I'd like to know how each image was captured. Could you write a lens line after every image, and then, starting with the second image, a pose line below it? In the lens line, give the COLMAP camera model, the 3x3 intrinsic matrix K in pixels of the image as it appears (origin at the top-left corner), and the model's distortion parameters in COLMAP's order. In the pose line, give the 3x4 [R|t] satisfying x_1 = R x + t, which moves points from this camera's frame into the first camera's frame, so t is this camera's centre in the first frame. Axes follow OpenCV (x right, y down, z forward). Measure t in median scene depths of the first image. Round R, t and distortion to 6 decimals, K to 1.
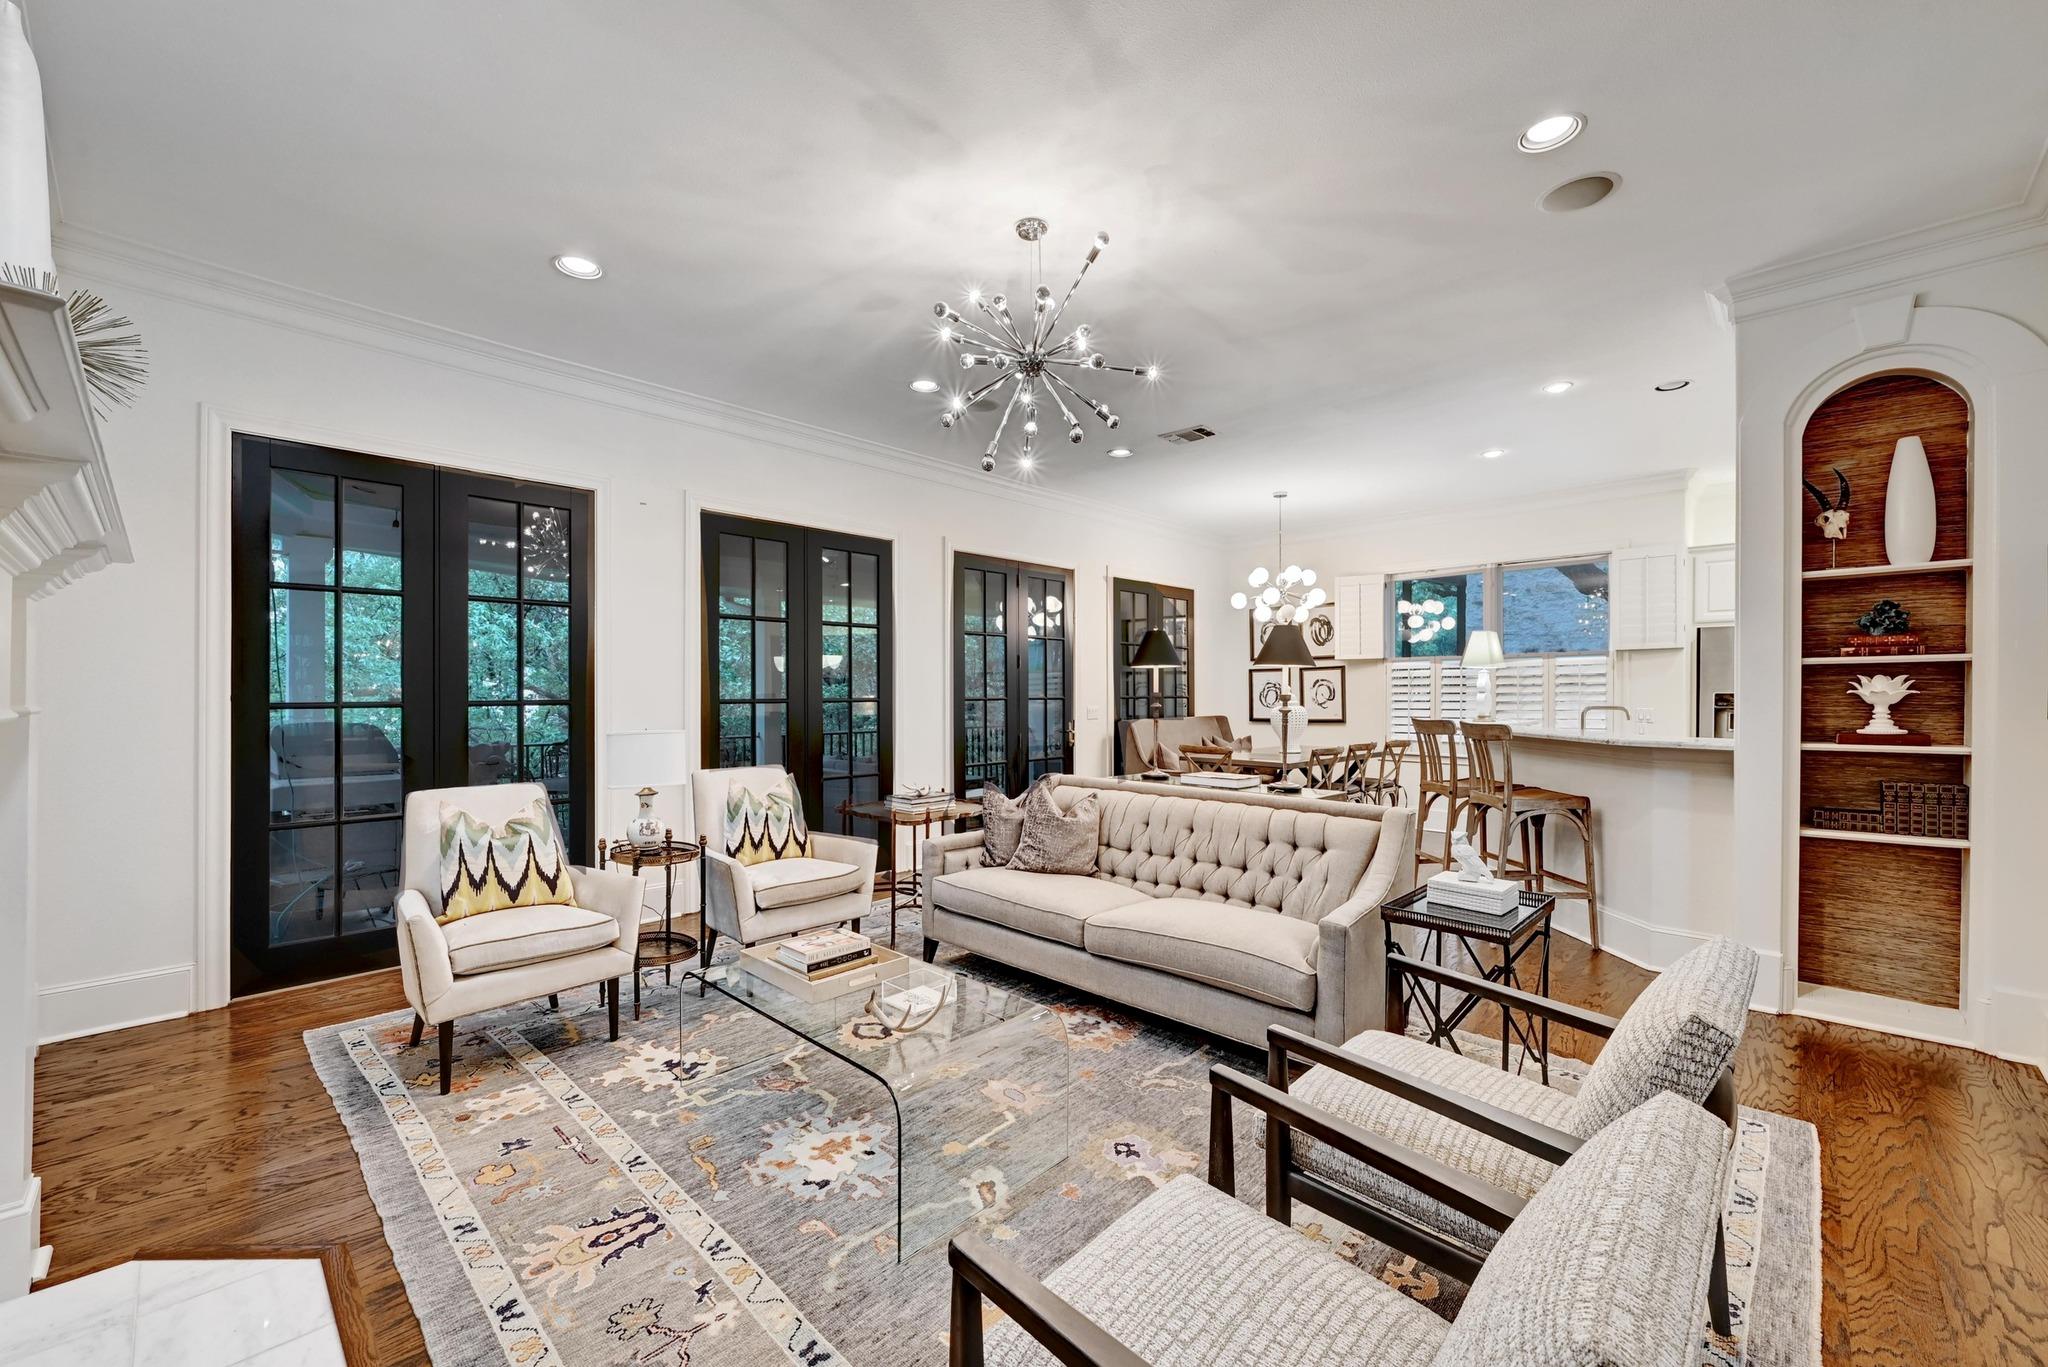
lens RADIAL K [[825.5, 0, 1045.8], [0, 825.5, 680.5], [0, 0, 1]] dist [0.008489, -0.000879]
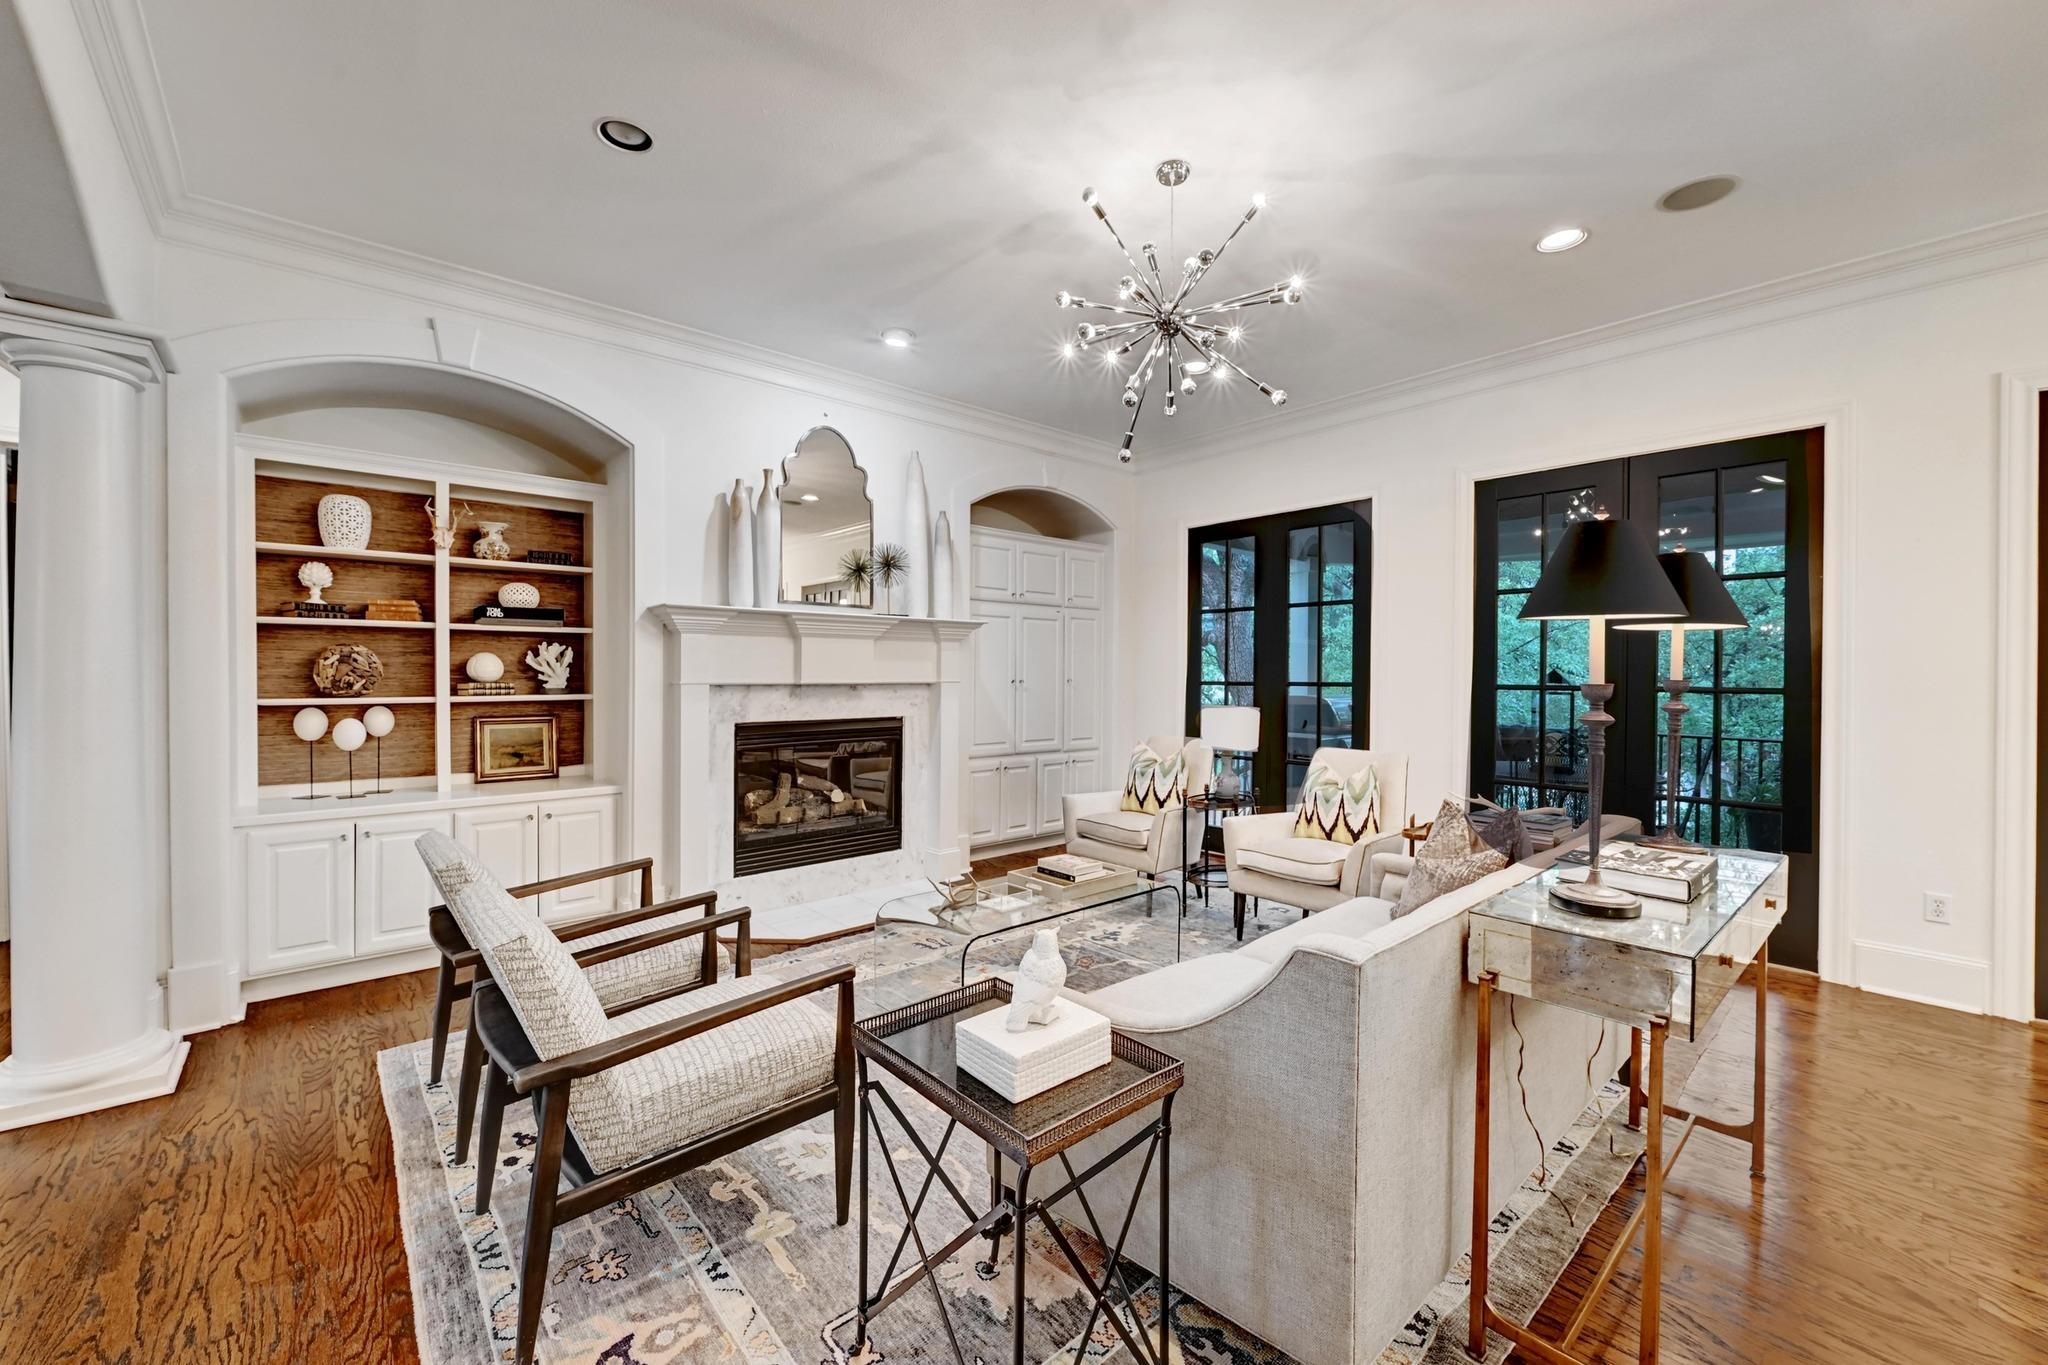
lens RADIAL K [[825.5, 0, 1015.6], [0, 825.5, 672.8], [0, 0, 1]] dist [0.008489, -0.000879]
pose [[-0.104513, -0.007556, -0.994495, 0.413400], [0.005018, 0.999954, -0.008124, 0.010457], [0.994511, -0.005839, -0.104470, 0.411289]]
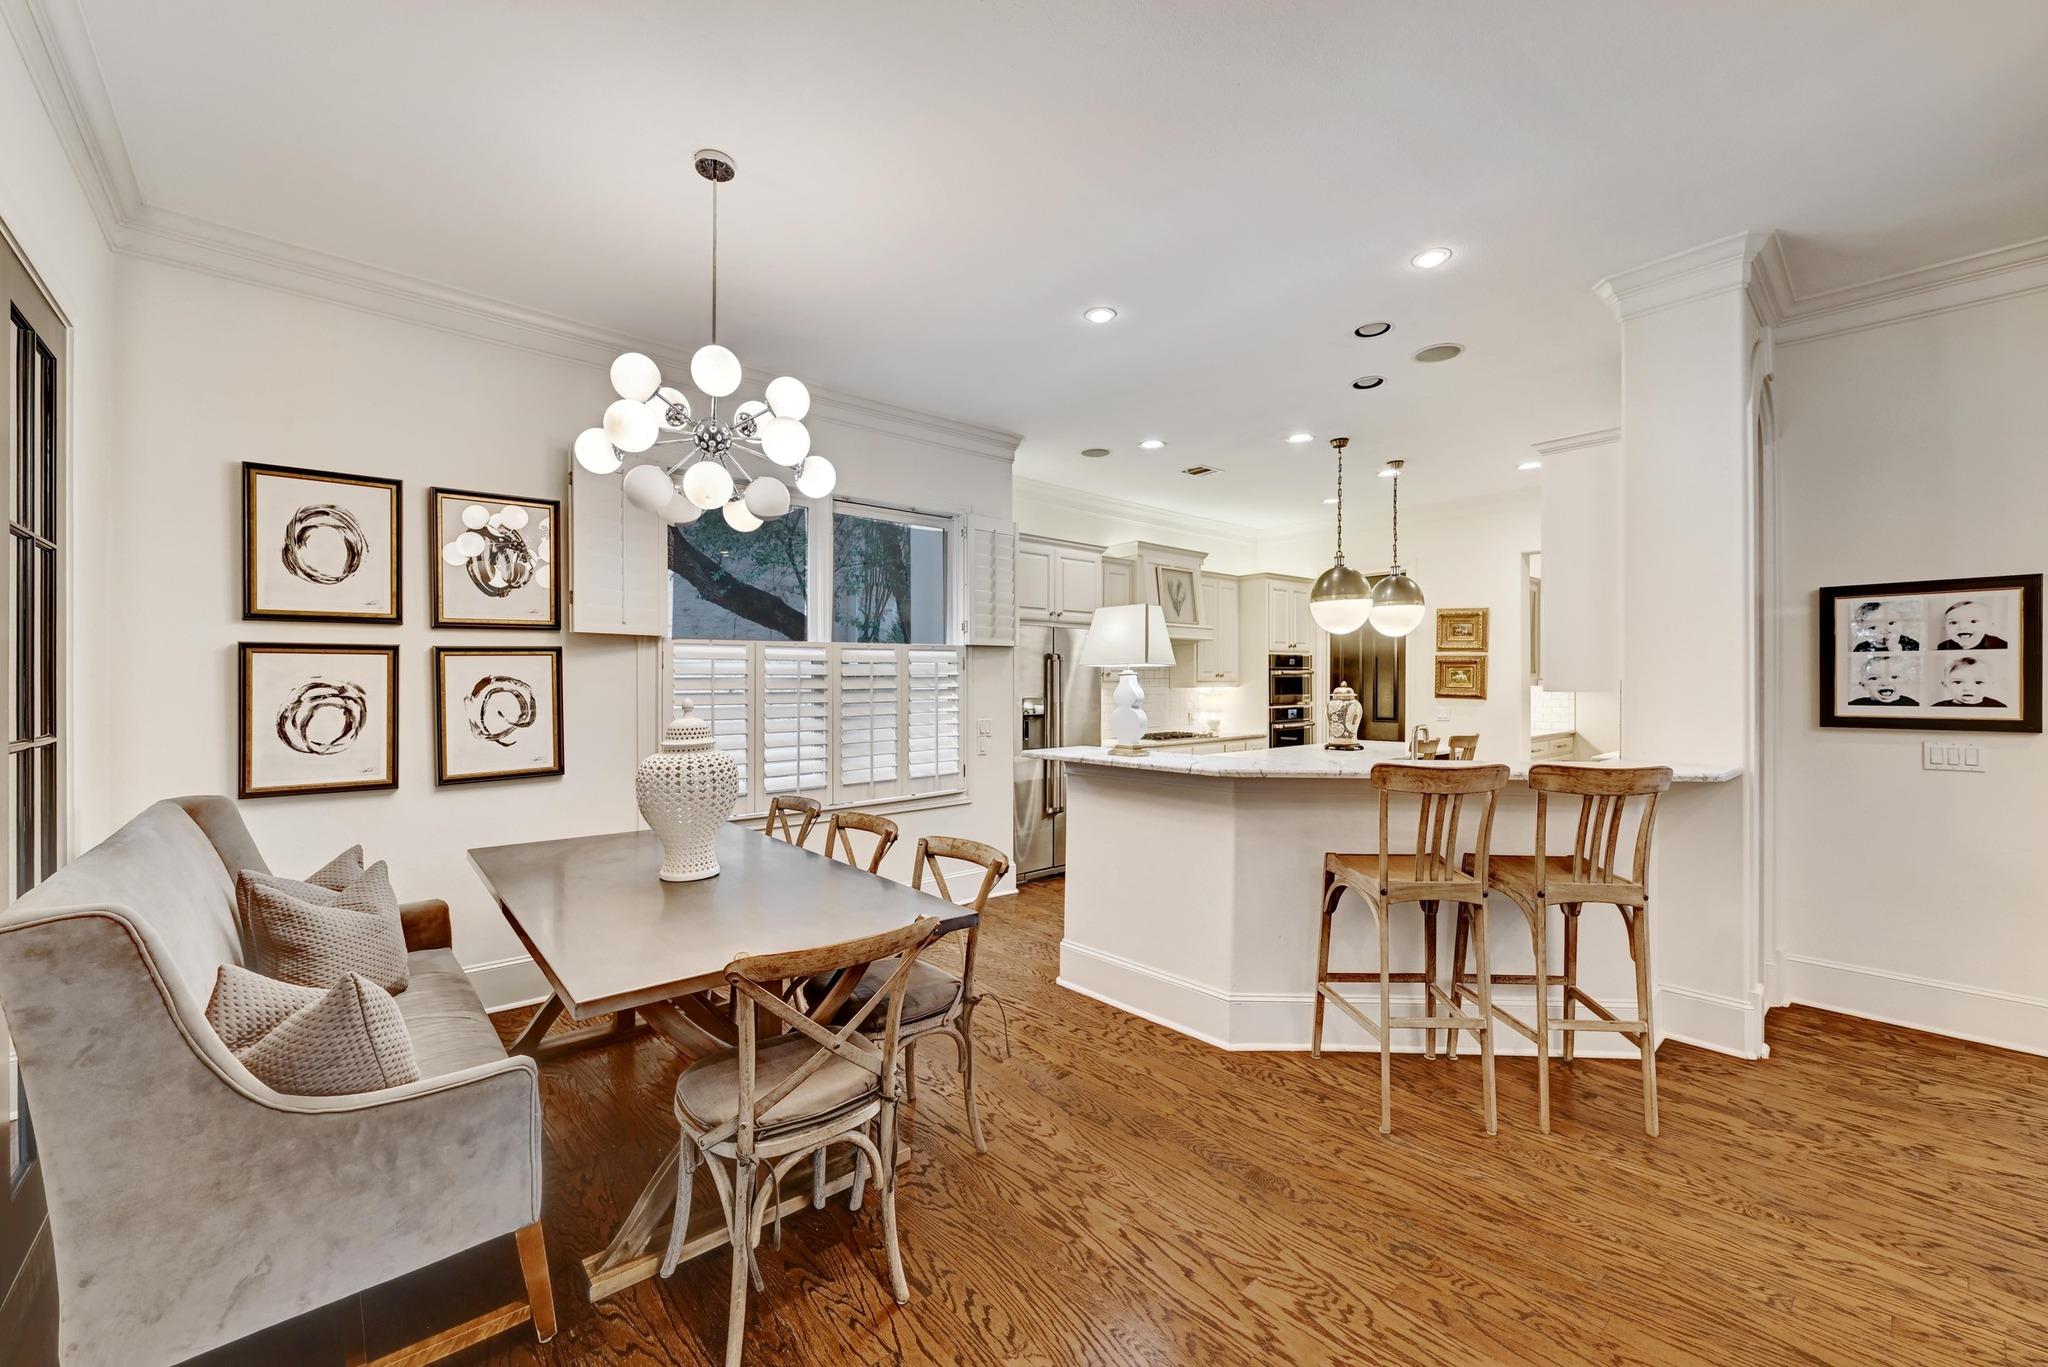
lens RADIAL K [[825.5, 0, 1020.3], [0, 825.5, 688.0], [0, 0, 1]] dist [0.008489, -0.000879]
pose [[0.093524, -0.006203, 0.995598, -0.078622], [-0.005941, 0.999959, 0.006789, -0.000439], [-0.995599, -0.006550, 0.093484, 0.859800]]
